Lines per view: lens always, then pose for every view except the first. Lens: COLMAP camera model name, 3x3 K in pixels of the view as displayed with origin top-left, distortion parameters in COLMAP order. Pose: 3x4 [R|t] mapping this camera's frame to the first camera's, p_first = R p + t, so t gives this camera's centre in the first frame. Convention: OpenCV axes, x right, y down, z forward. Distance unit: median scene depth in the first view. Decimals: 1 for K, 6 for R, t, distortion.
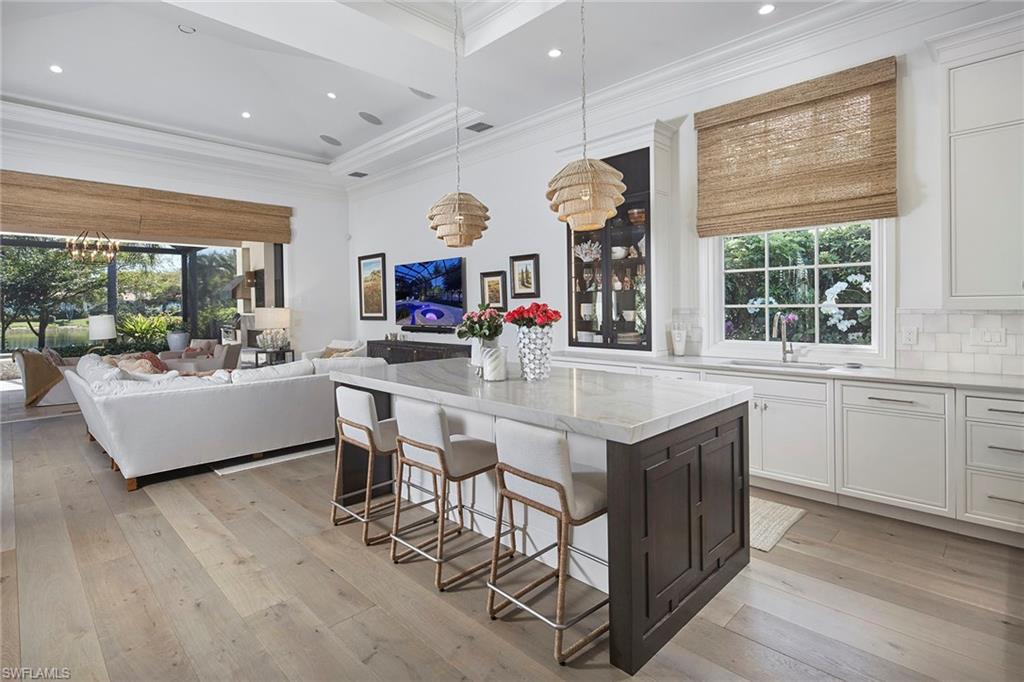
lens RADIAL K [[516.2, 0, 507.5], [0, 516.2, 314.8], [0, 0, 1]] dist [0.004205, -0.000559]
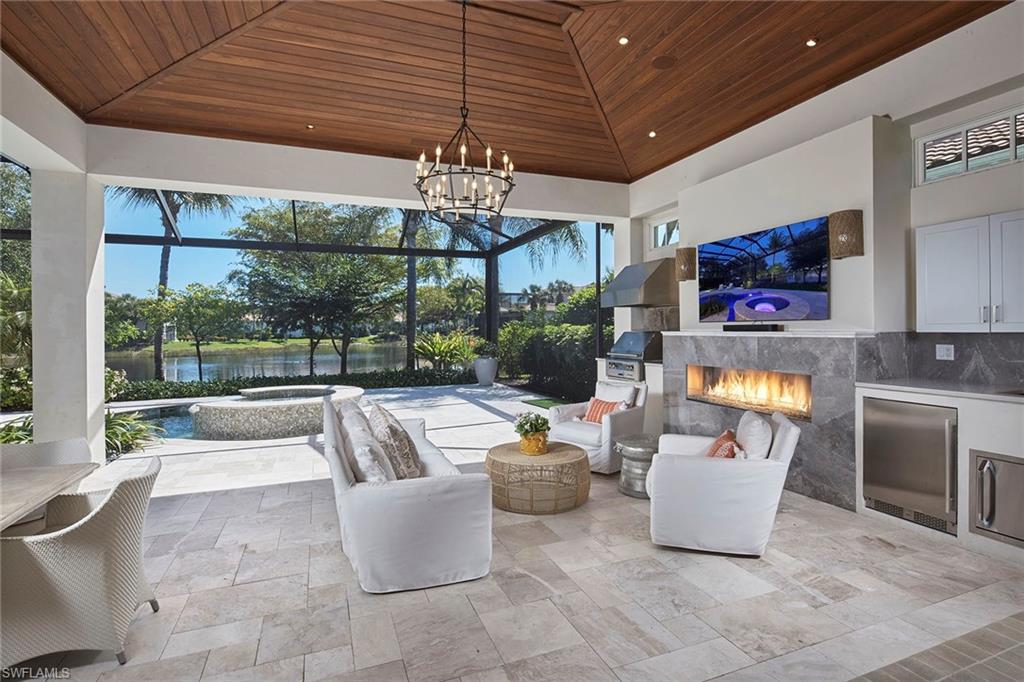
lens RADIAL K [[516.2, 0, 520.4], [0, 516.2, 333.0], [0, 0, 1]] dist [0.004205, -0.000559]
pose [[0.927054, 0.003101, -0.374915, -0.730531], [-0.004504, 0.999986, -0.002863, 0.001468], [0.374901, 0.004343, 0.927055, 0.733113]]
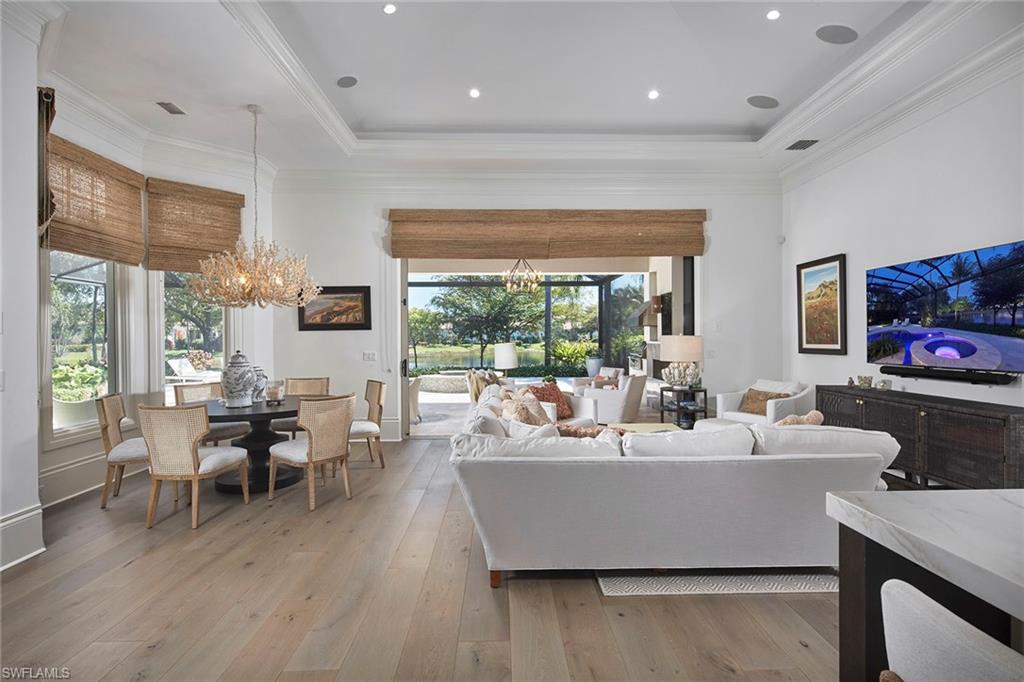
lens RADIAL K [[516.2, 0, 506.9], [0, 516.2, 339.1], [0, 0, 1]] dist [0.004205, -0.000559]
pose [[0.733839, 0.008940, -0.679265, -0.097775], [-0.013711, 0.999905, -0.001653, -0.002808], [0.679186, 0.010526, 0.733891, 0.205508]]
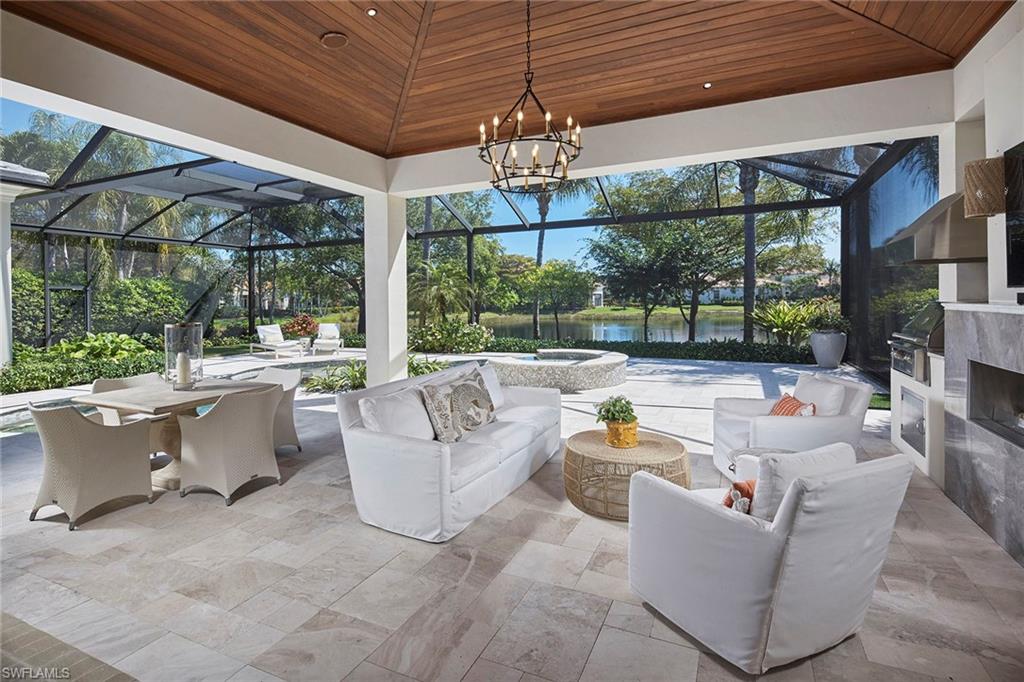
lens RADIAL K [[516.2, 0, 494.0], [0, 516.2, 304.8], [0, 0, 1]] dist [0.004205, -0.000559]
pose [[0.345332, 0.013527, -0.938383, -0.500166], [-0.005483, 0.999908, 0.012397, -0.006070], [0.938465, 0.000864, 0.345375, 1.002059]]
